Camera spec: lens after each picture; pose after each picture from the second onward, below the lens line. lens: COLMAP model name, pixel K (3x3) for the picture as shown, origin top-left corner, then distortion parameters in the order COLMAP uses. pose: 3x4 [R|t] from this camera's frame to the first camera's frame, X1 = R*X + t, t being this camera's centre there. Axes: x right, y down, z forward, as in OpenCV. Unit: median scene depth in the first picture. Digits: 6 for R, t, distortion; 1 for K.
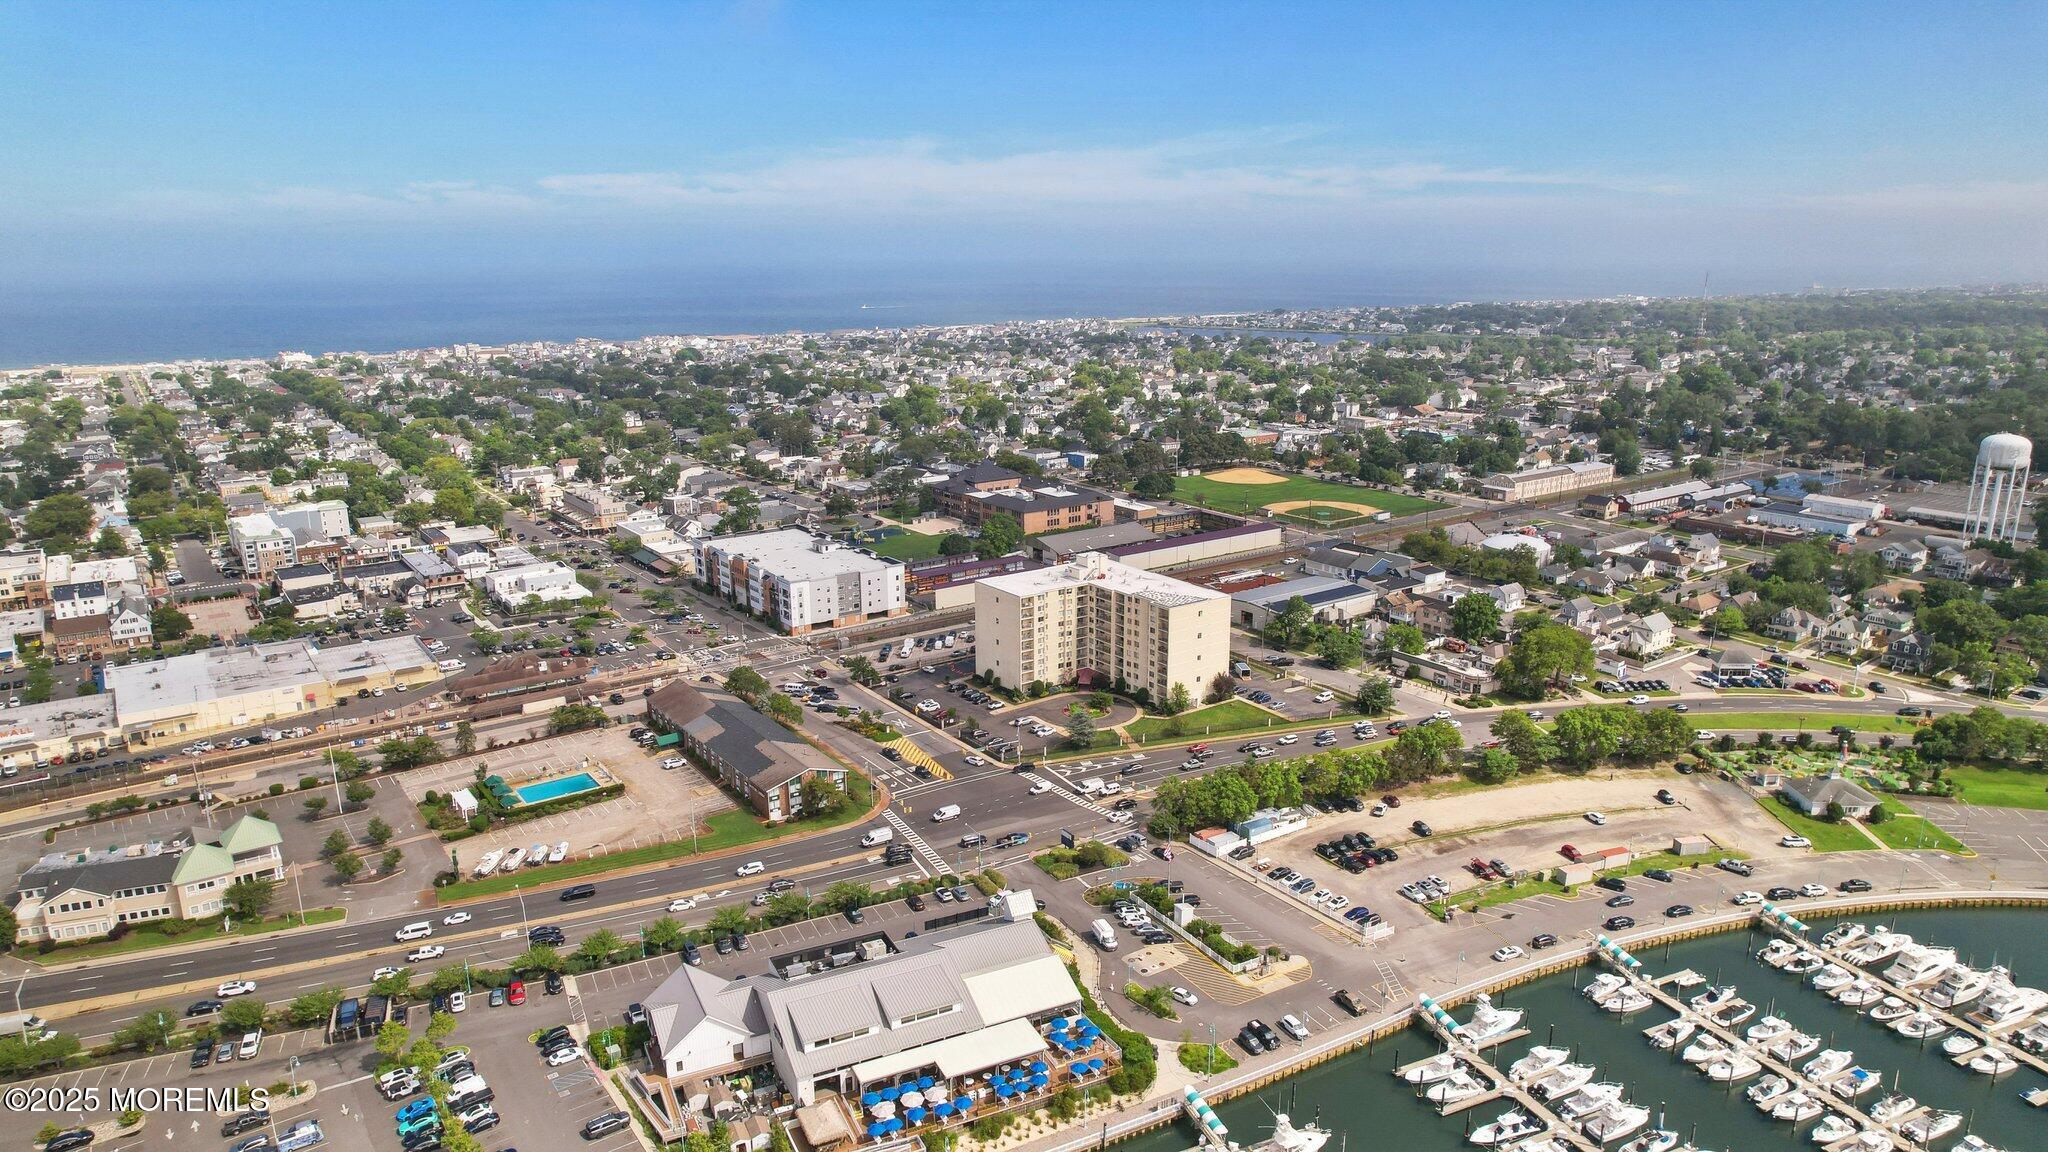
lens RADIAL K [[1306.2, 0, 1033.8], [0, 1306.2, 594.9], [0, 0, 1]] dist [-0.082722, 0.072723]
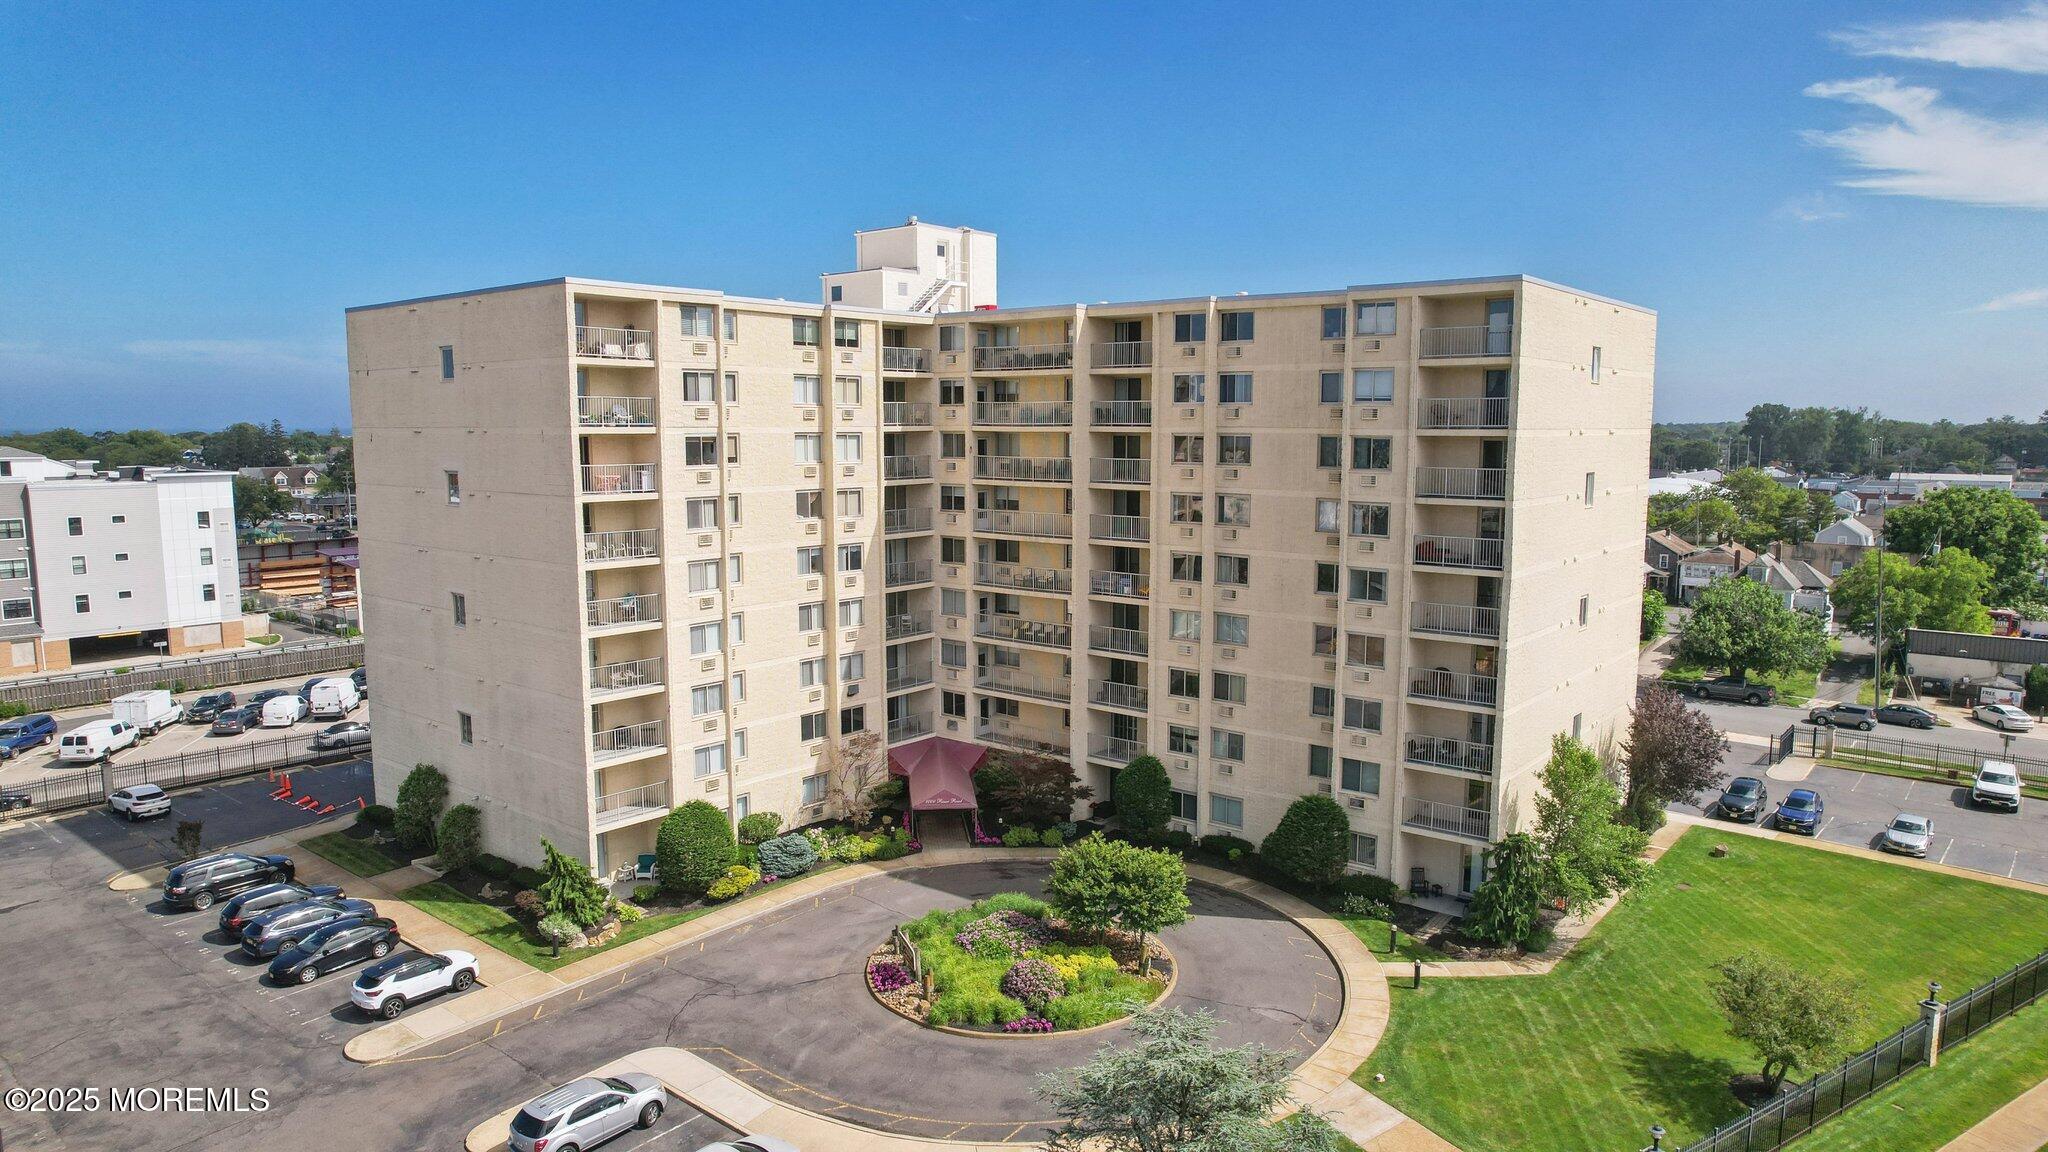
lens RADIAL K [[1306.2, 0, 1033.8], [0, 1306.2, 594.9], [0, 0, 1]] dist [-0.082722, 0.072723]
pose [[0.965416, -0.028654, 0.259136, 0.002718], [0.061843, 0.990743, -0.120846, 0.059232], [-0.253274, 0.132692, 0.958251, 0.788566]]
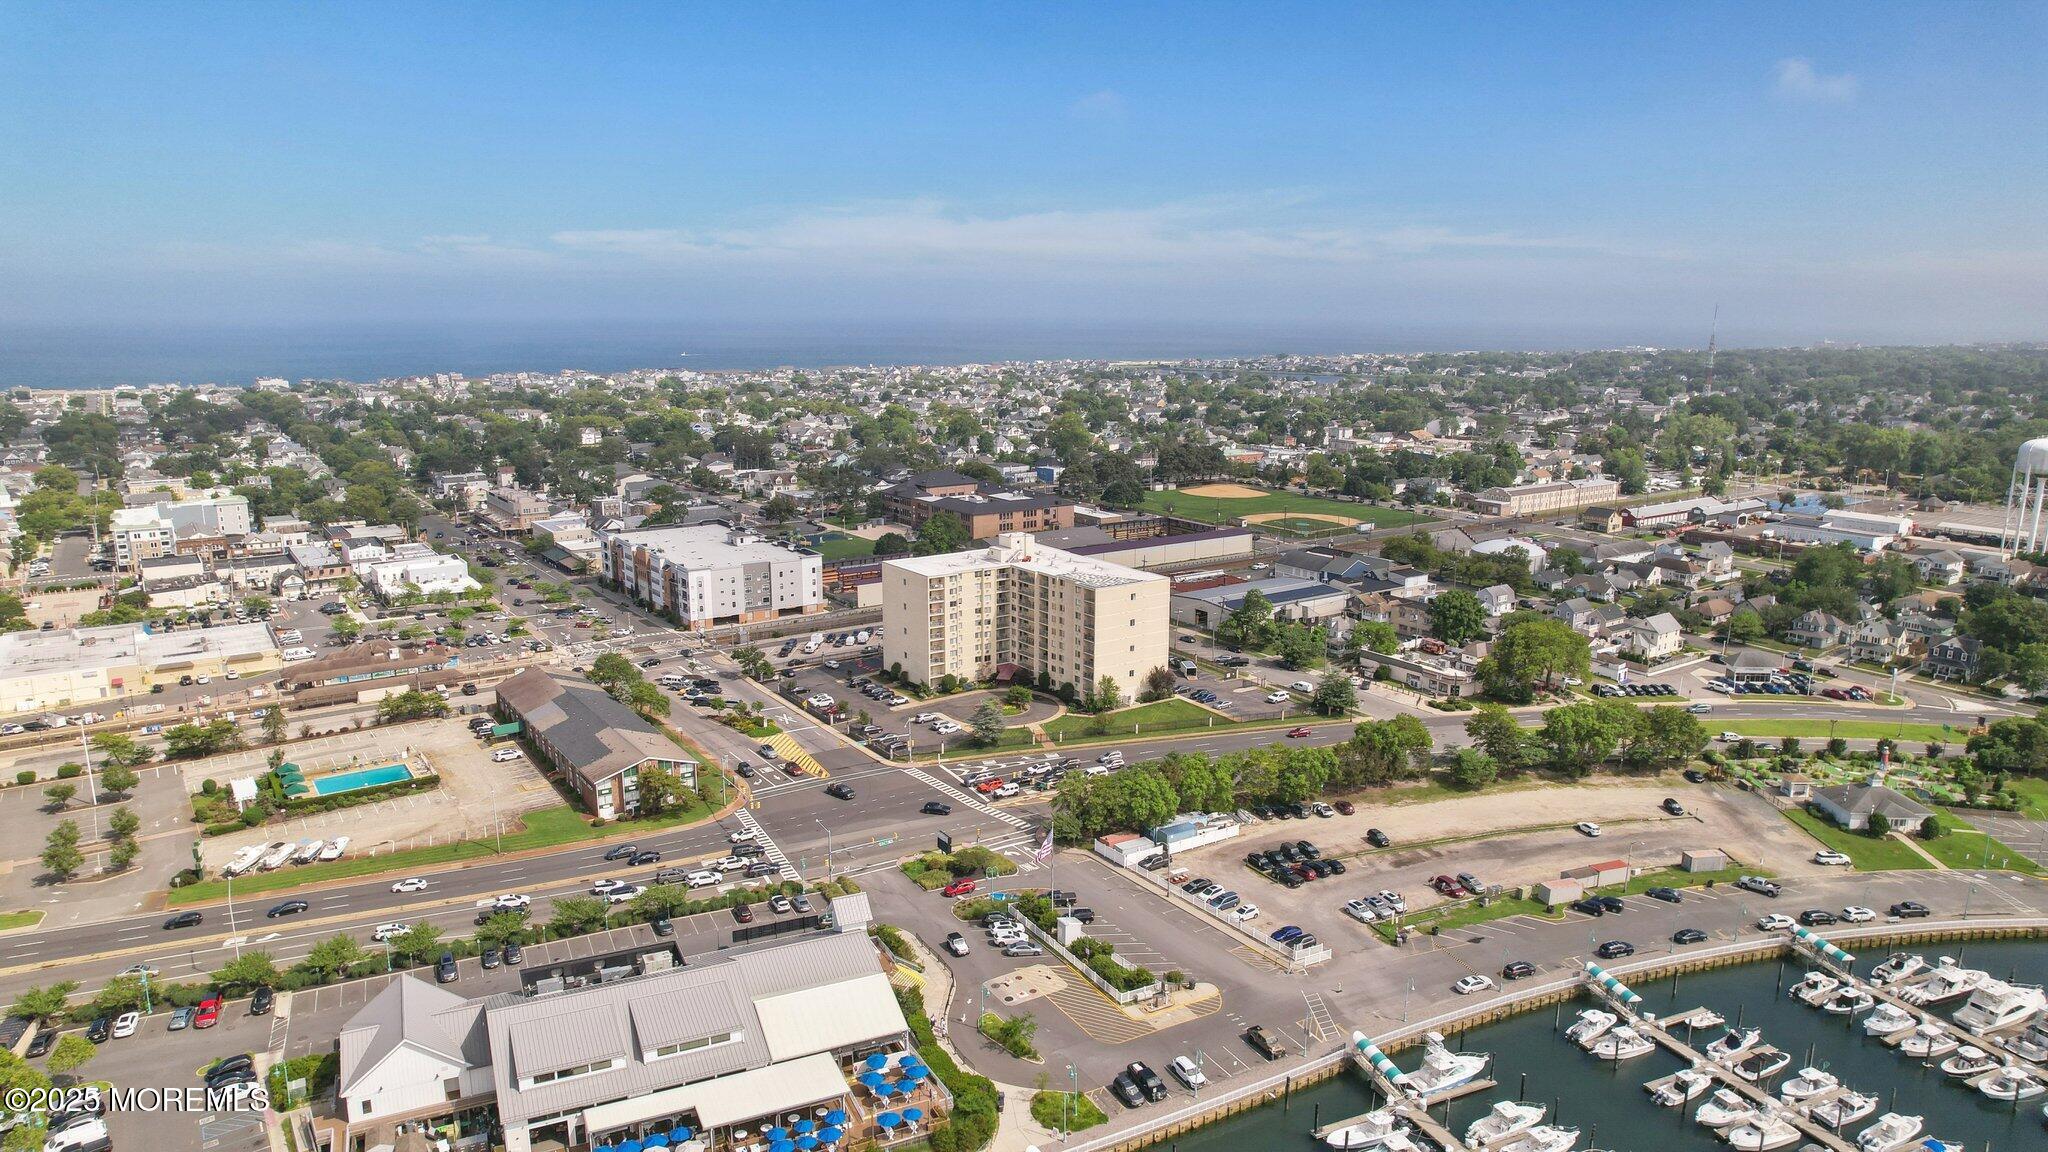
lens RADIAL K [[1306.2, 0, 1033.8], [0, 1306.2, 594.9], [0, 0, 1]] dist [-0.082722, 0.072723]
pose [[0.999905, 0.011185, -0.008006, 0.063602], [-0.011522, 0.998995, -0.043322, 0.047736], [0.007514, 0.043410, 0.999029, 0.122438]]
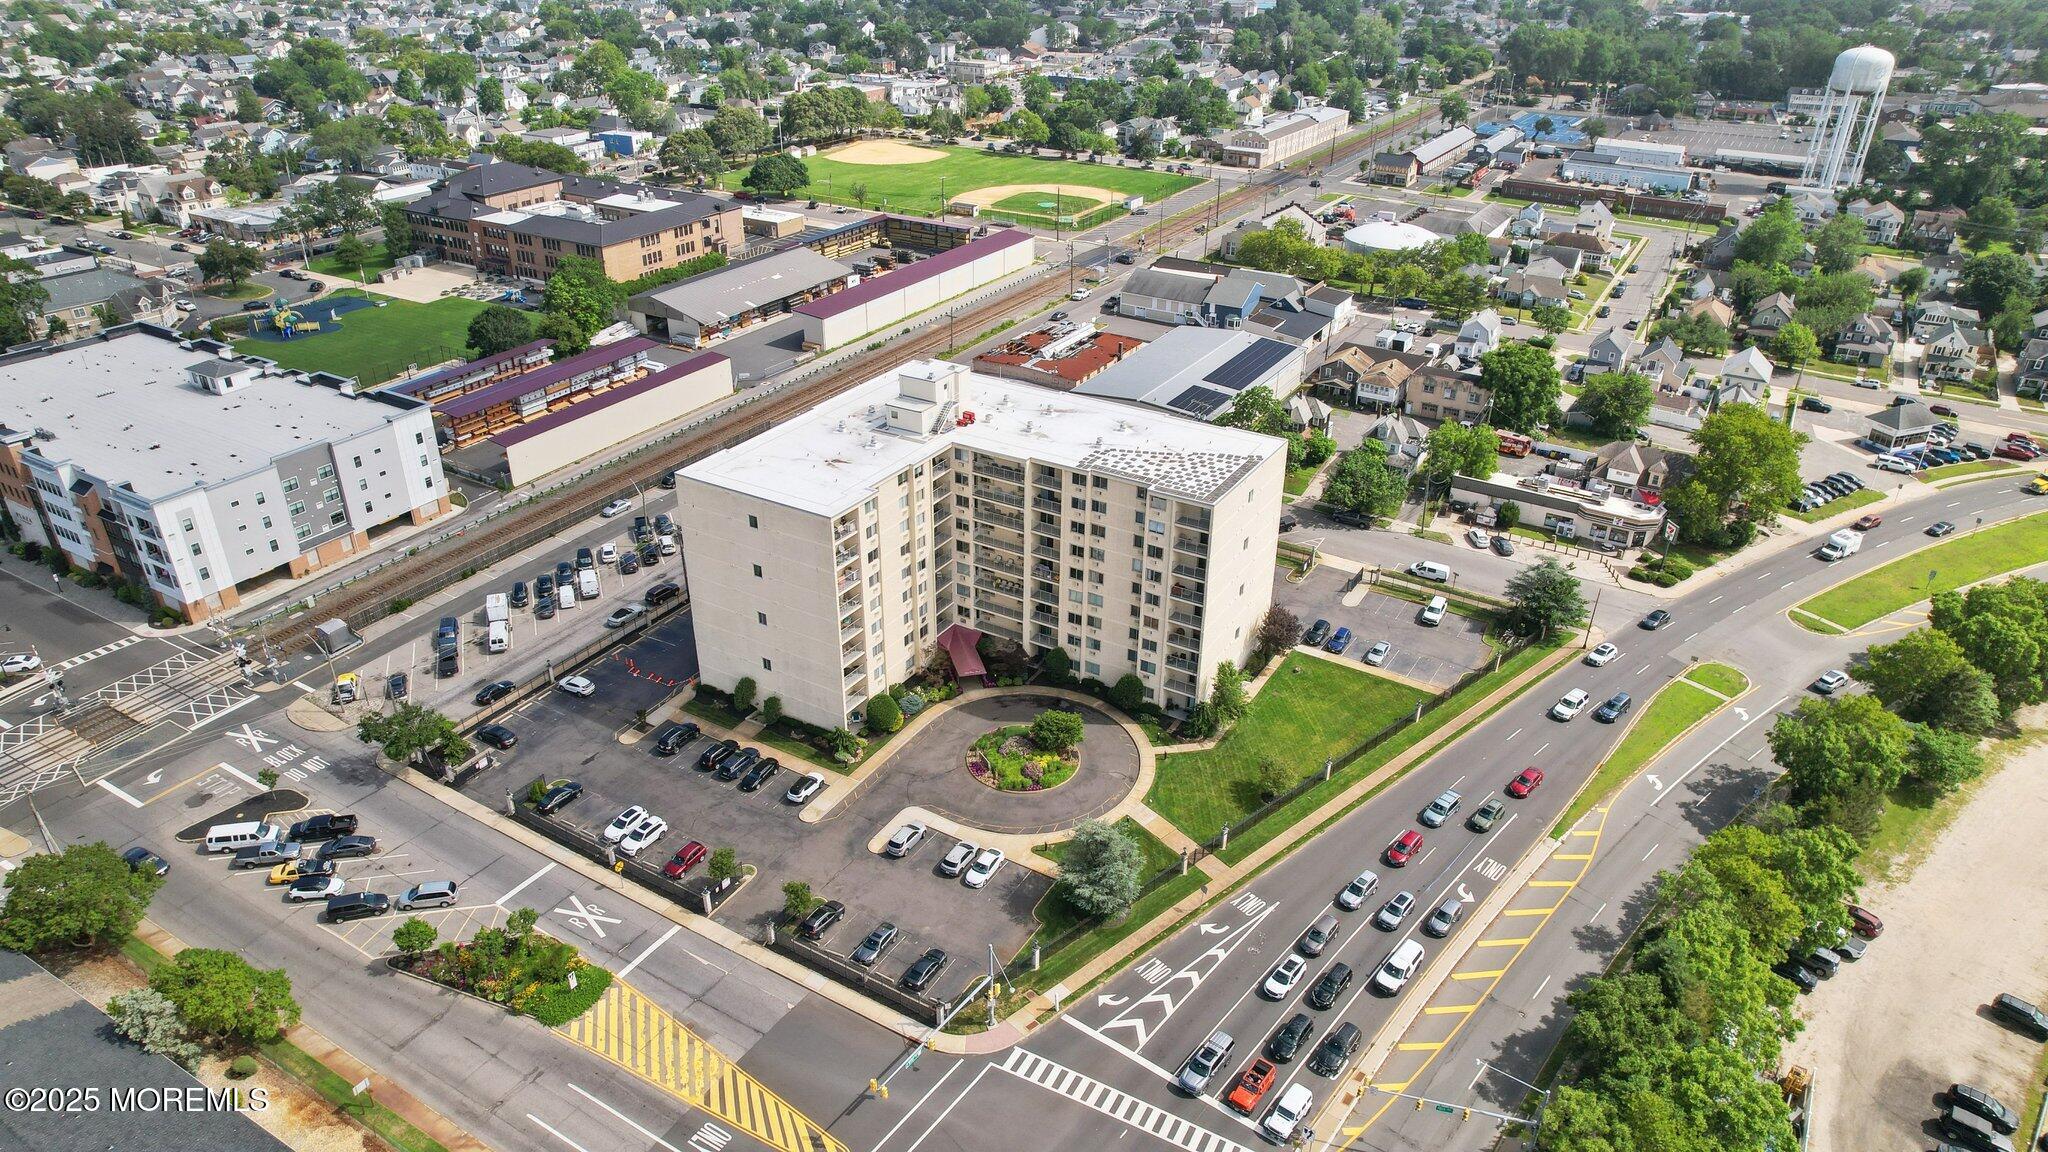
lens RADIAL K [[1306.2, 0, 1033.8], [0, 1306.2, 594.9], [0, 0, 1]] dist [-0.082722, 0.072723]
pose [[0.915836, -0.179459, 0.359219, -0.092675], [0.087618, 0.962330, 0.257379, -0.066733], [-0.391876, -0.204243, 0.897061, 0.587252]]
